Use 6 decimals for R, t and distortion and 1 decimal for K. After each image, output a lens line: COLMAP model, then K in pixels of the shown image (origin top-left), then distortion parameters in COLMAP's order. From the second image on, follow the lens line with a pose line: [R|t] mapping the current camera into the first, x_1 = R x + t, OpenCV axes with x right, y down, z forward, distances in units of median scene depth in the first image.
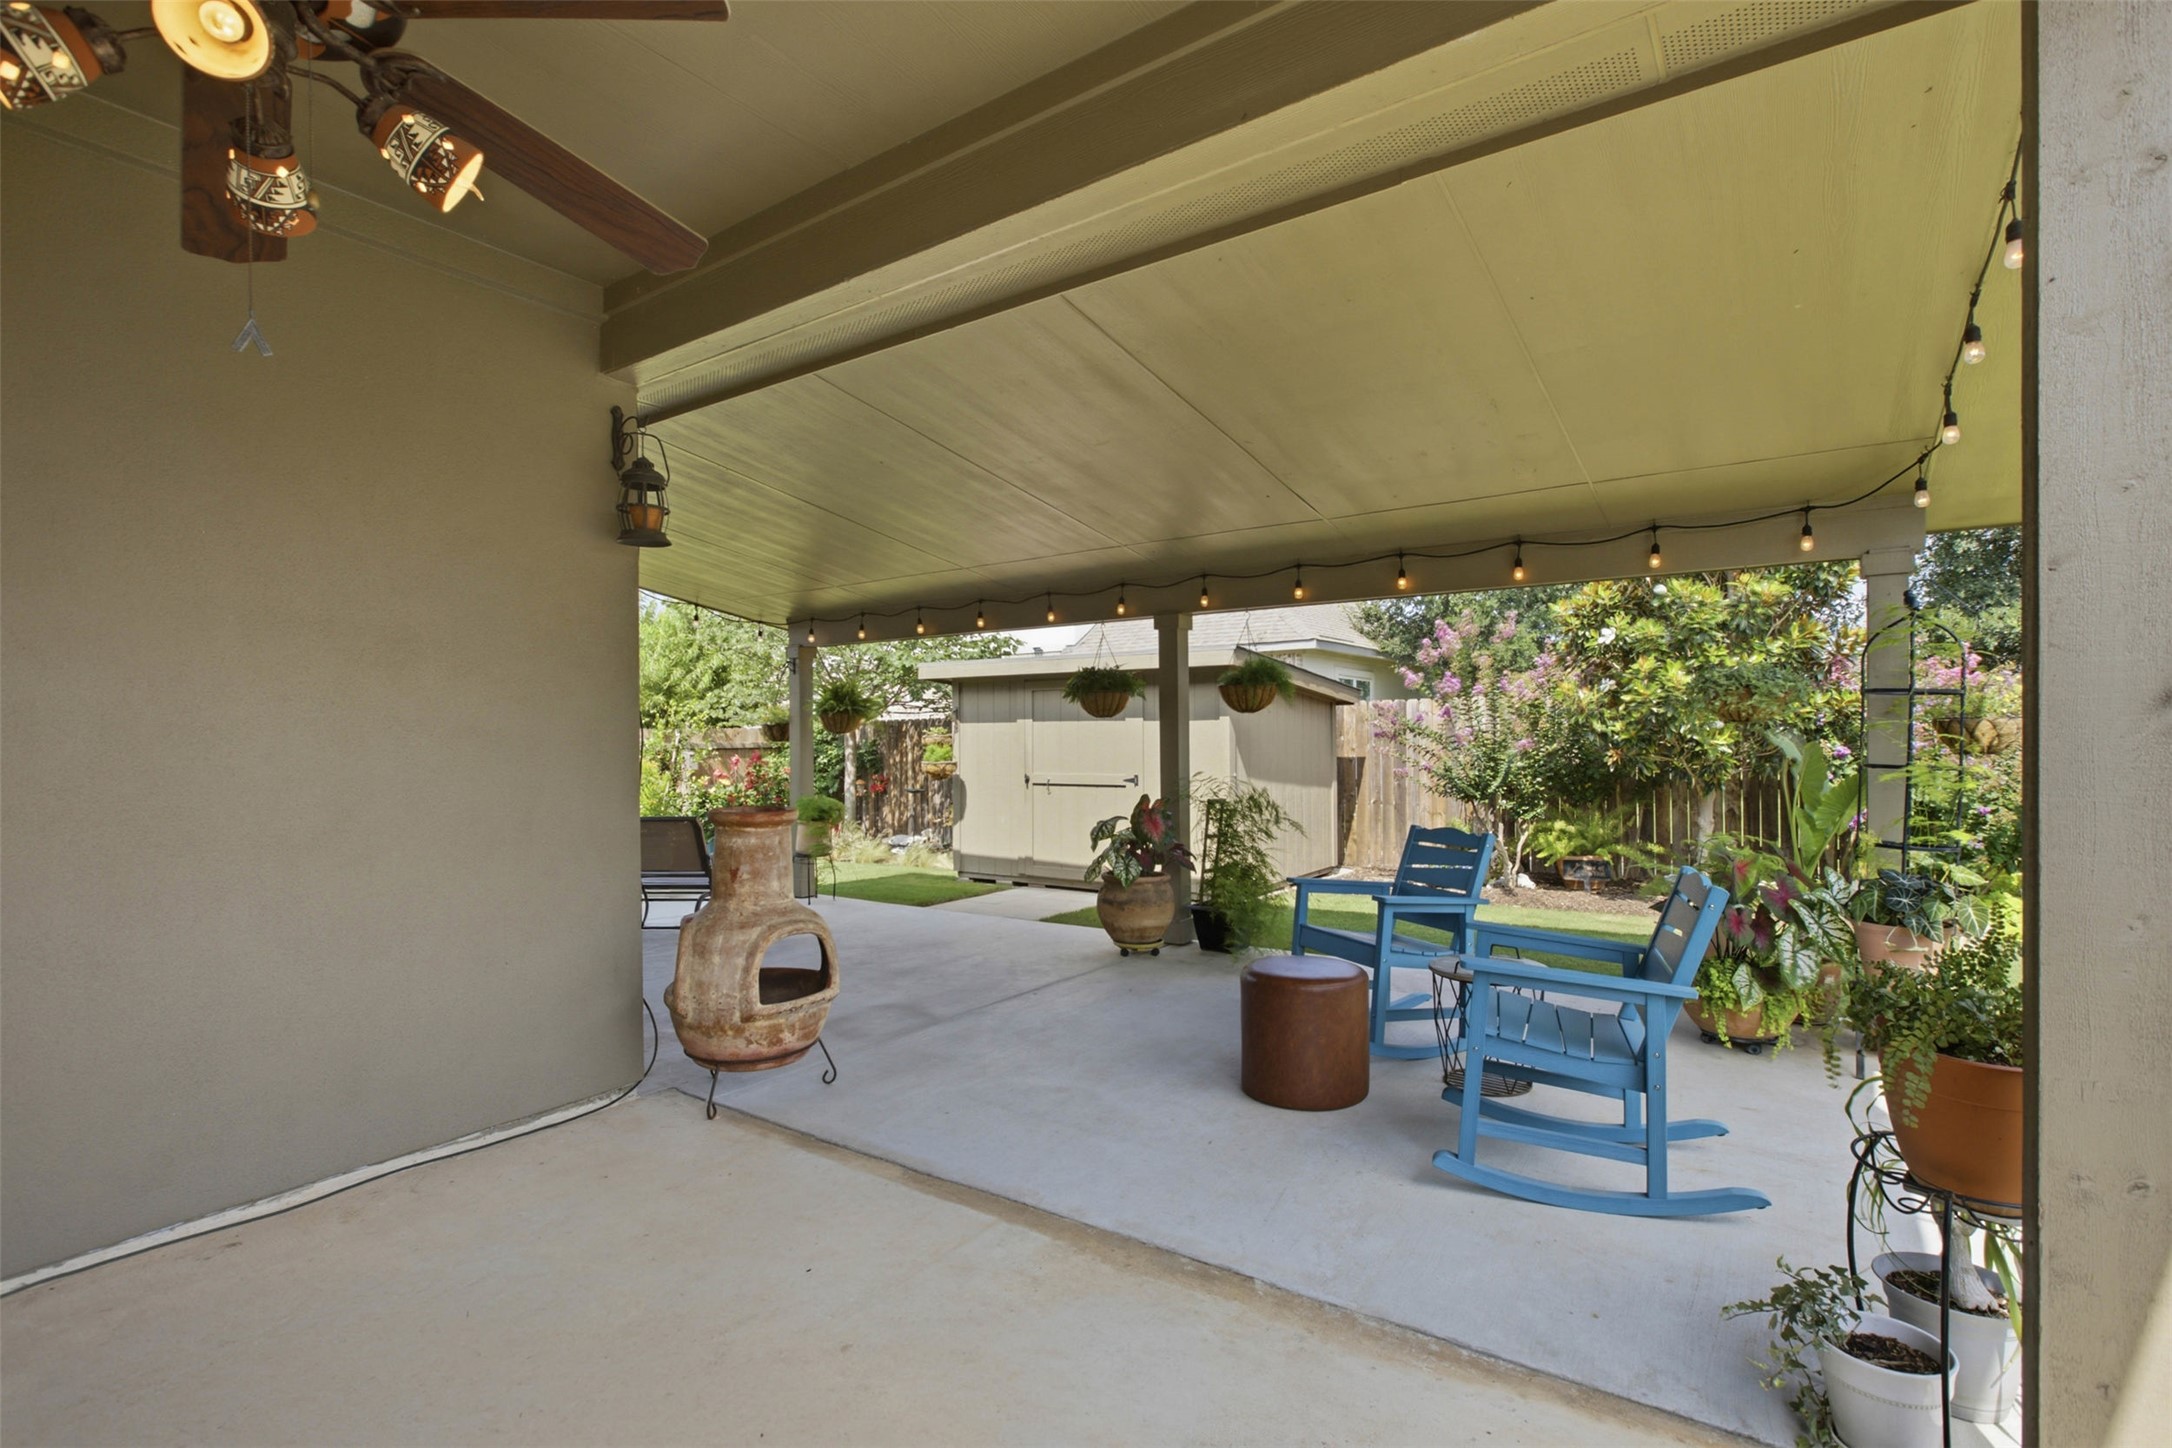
lens RADIAL K [[986.1, 0, 1080.1], [0, 986.1, 731.4], [0, 0, 1]] dist [-0.007105, 0.005826]
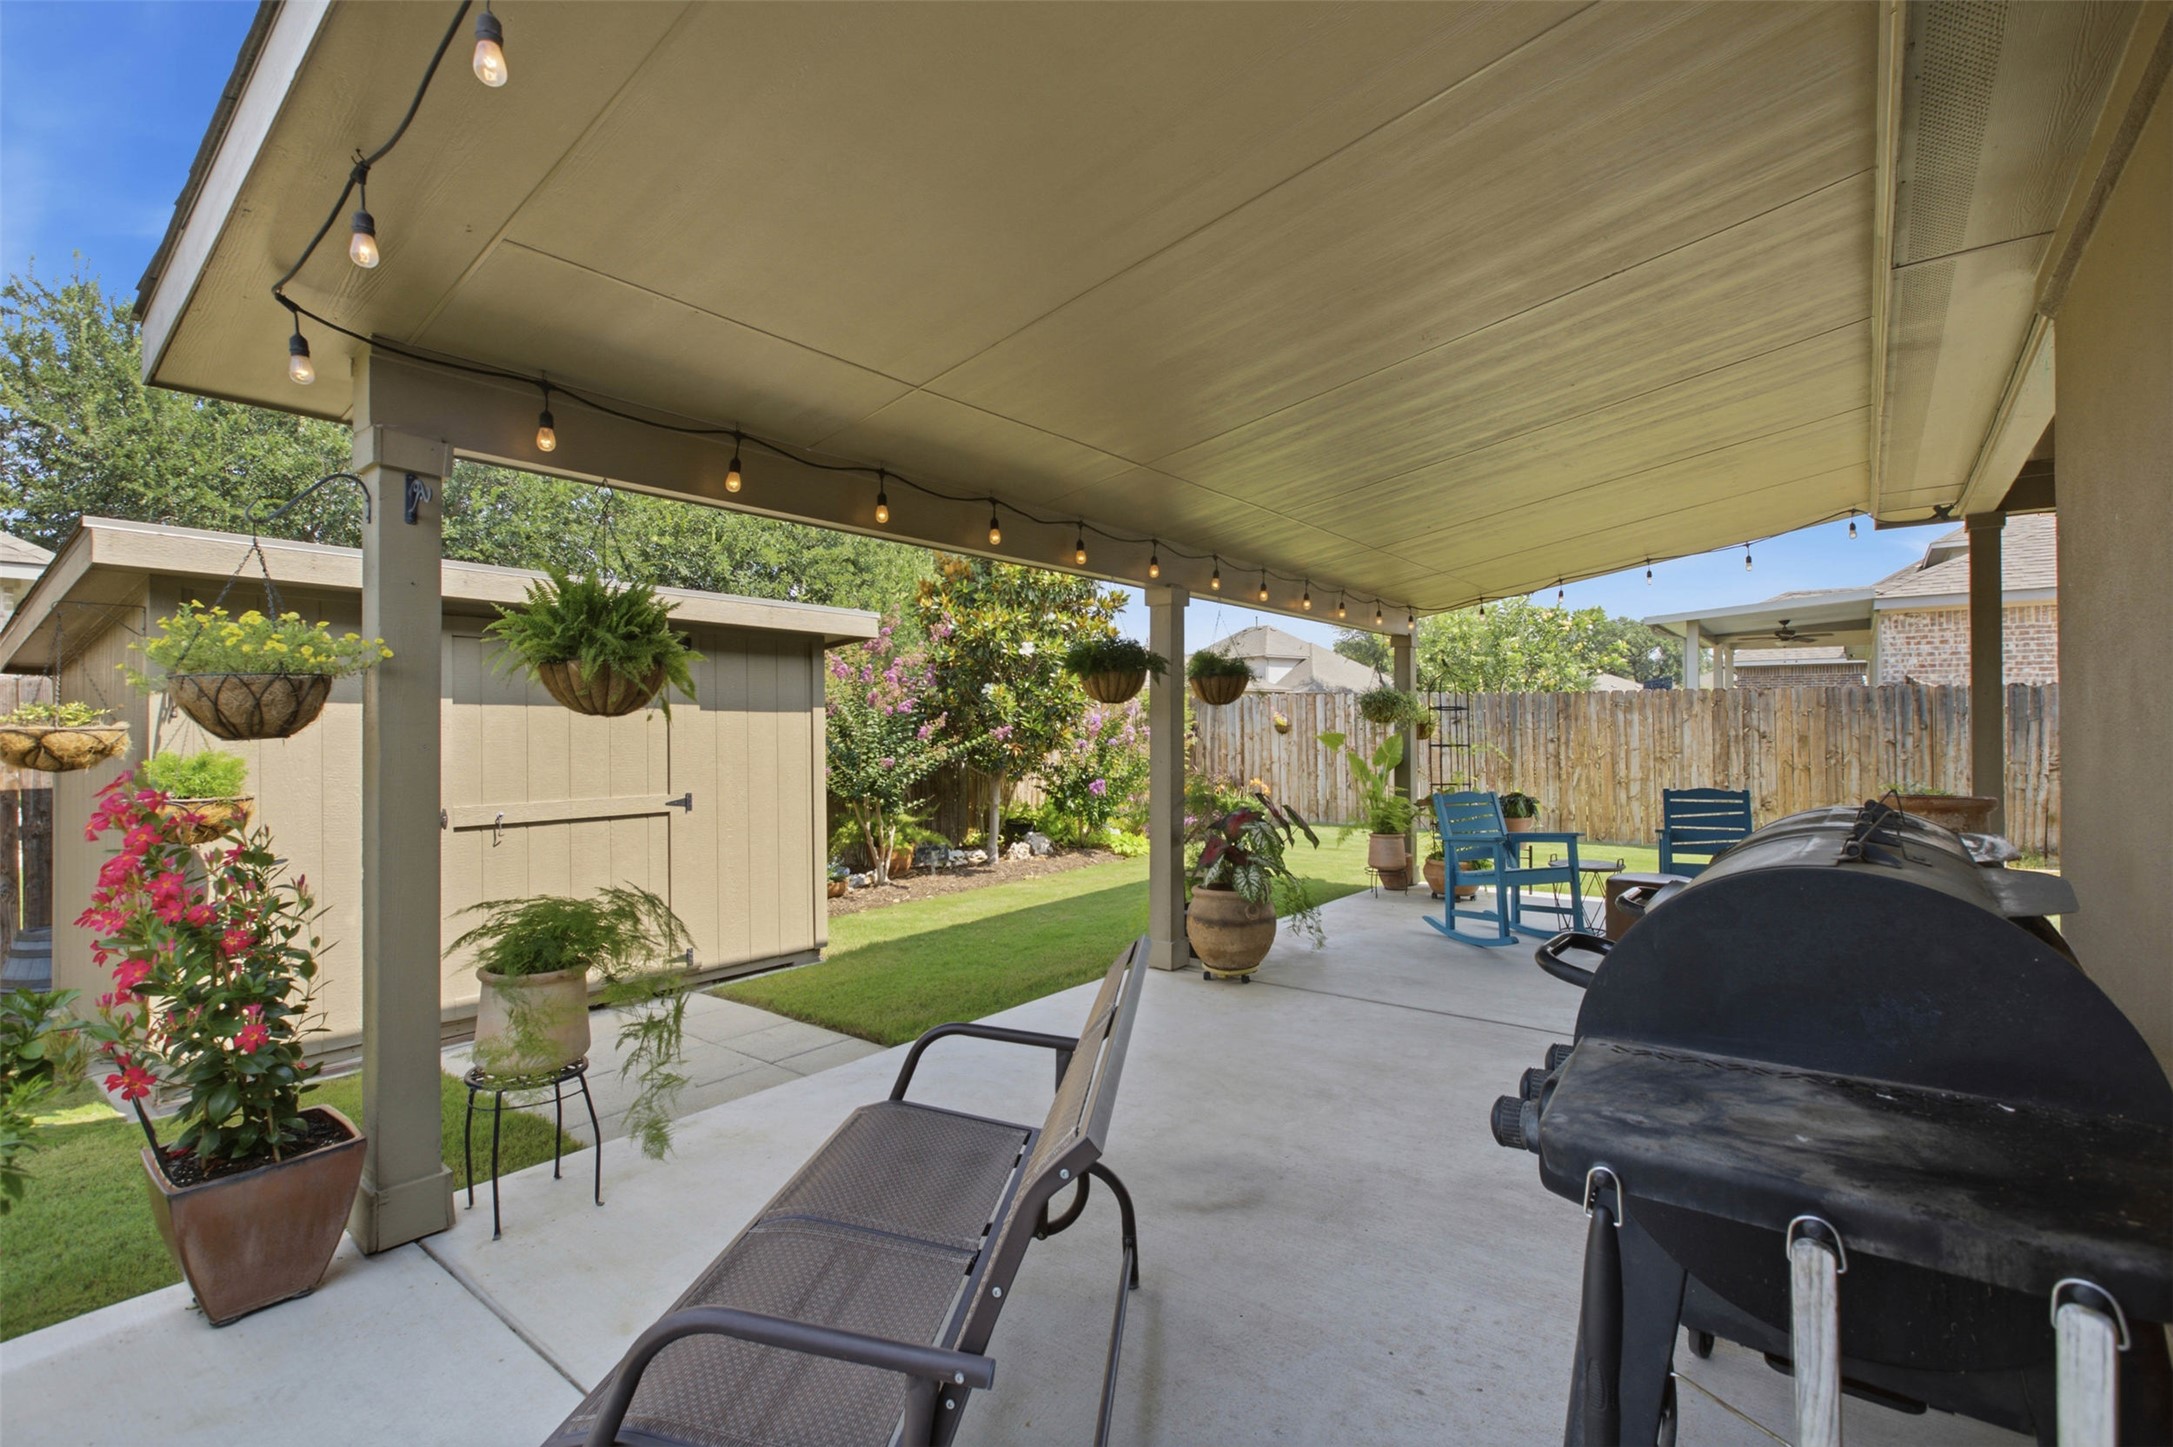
lens RADIAL K [[986.6, 0, 1080.5], [0, 986.6, 719.7], [0, 0, 1]] dist [-0.007105, 0.005826]
pose [[0.082327, 0.006518, 0.996584, -0.792285], [-0.001205, 0.999979, -0.006441, 0.001456], [-0.996605, -0.000670, 0.082333, 1.017460]]
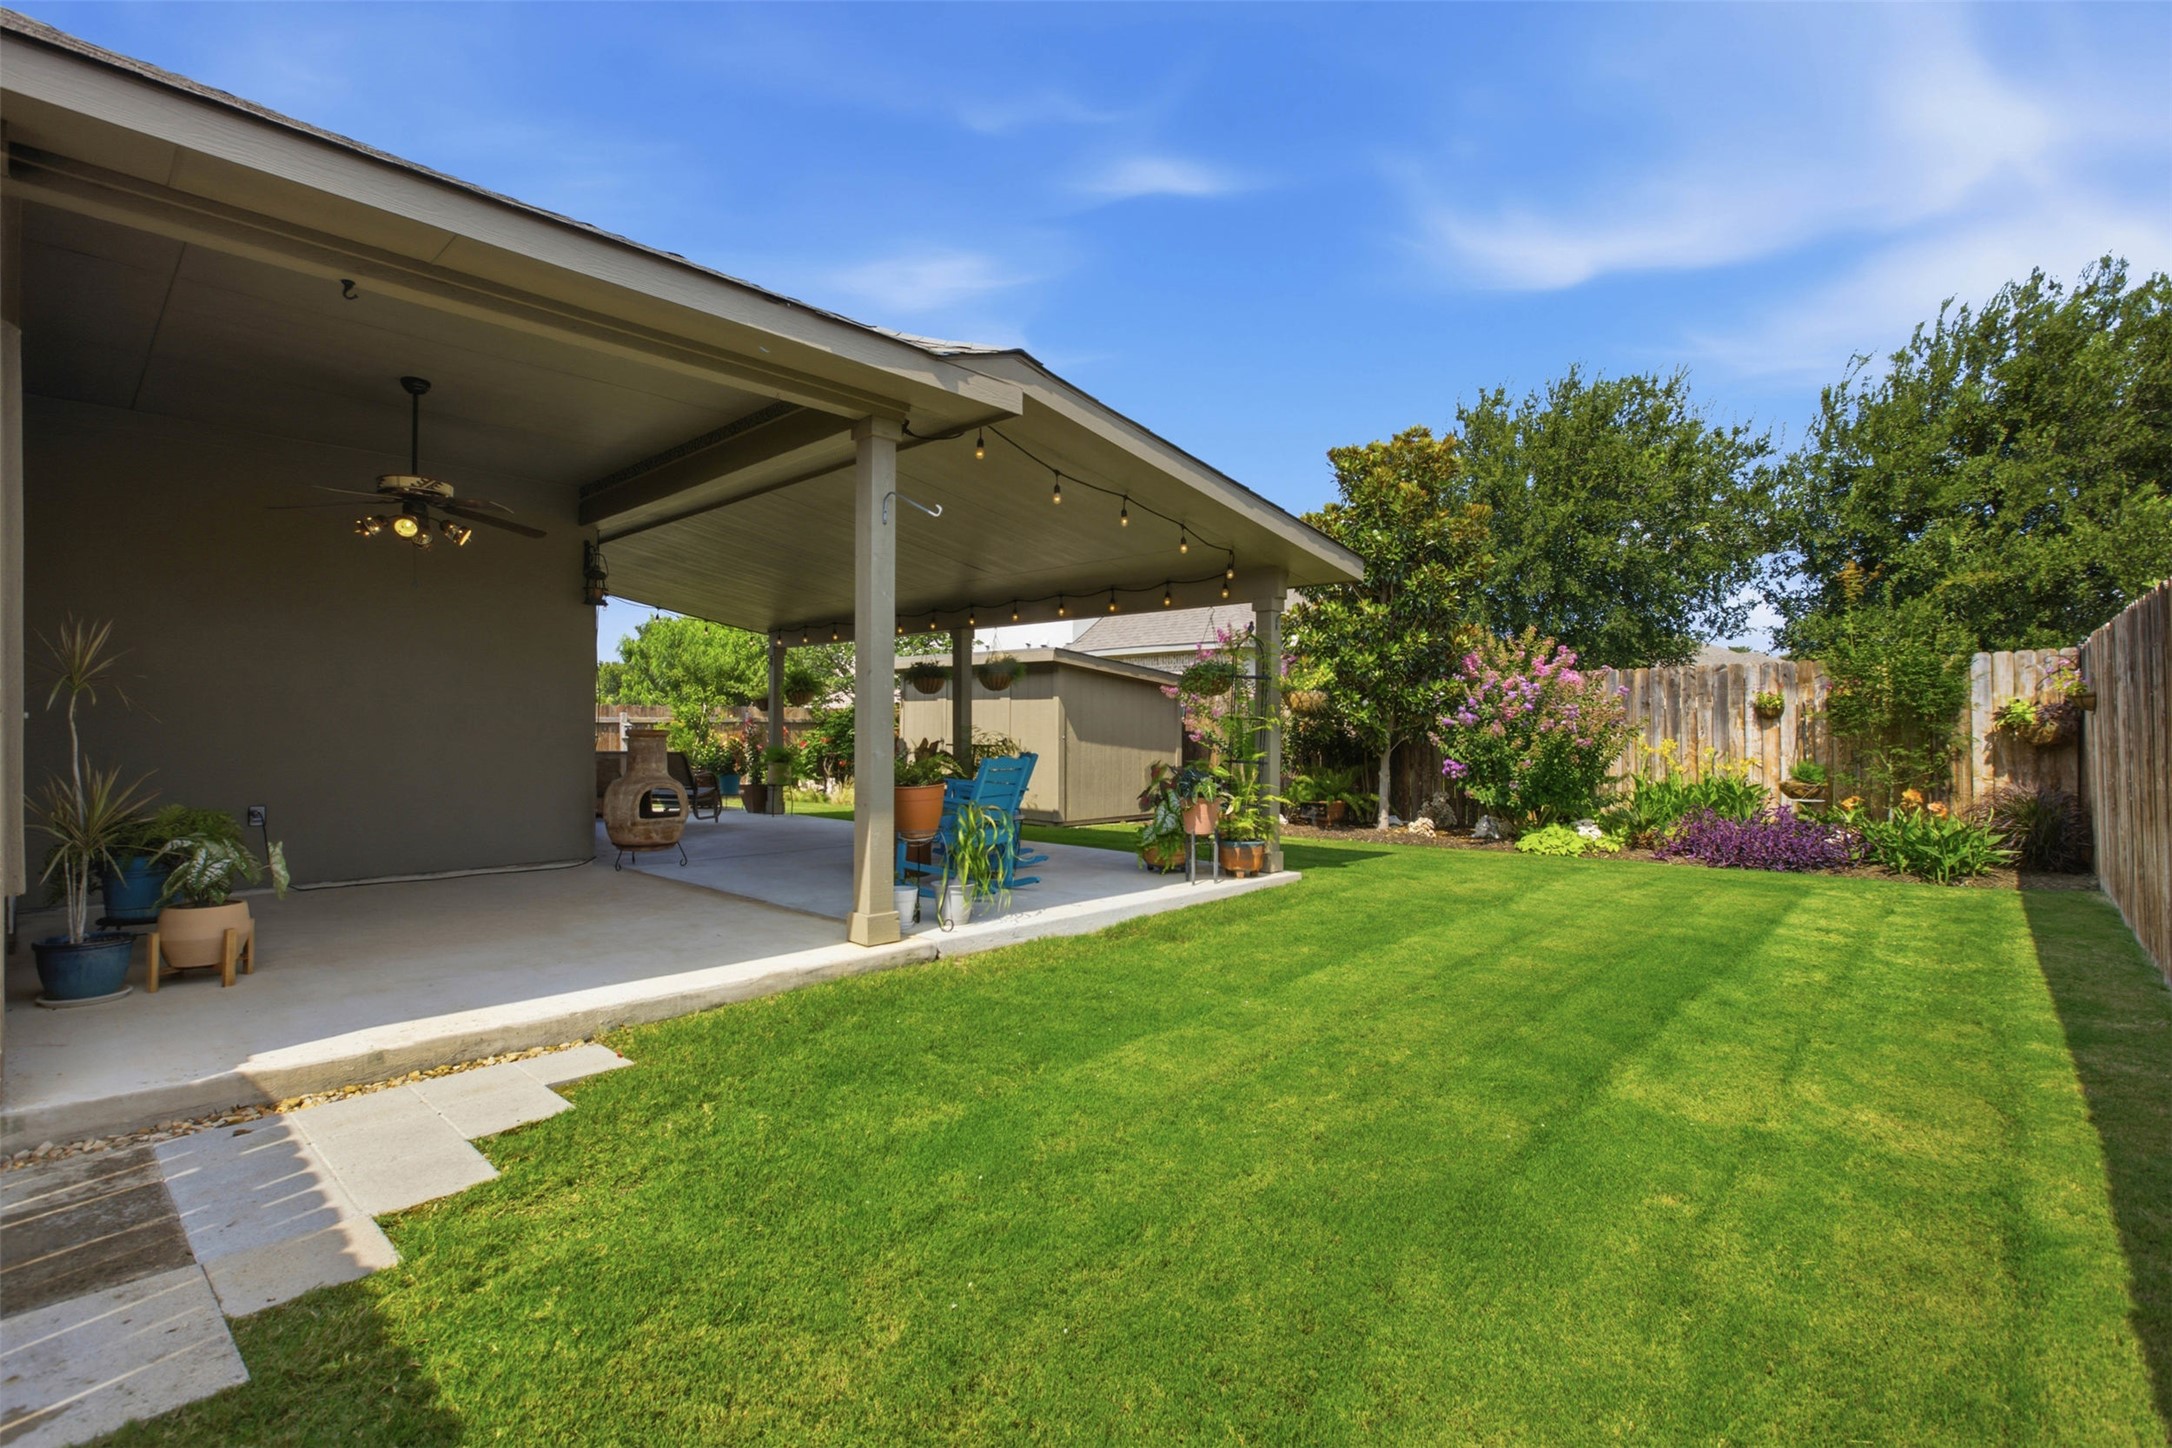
lens RADIAL K [[986.1, 0, 1085.9], [0, 986.1, 714.3], [0, 0, 1]] dist [-0.007105, 0.005826]
pose [[0.989198, 0.012457, -0.146055, 0.535057], [-0.013834, 0.999869, -0.008415, 0.030141], [0.145931, 0.010345, 0.989241, -0.558407]]
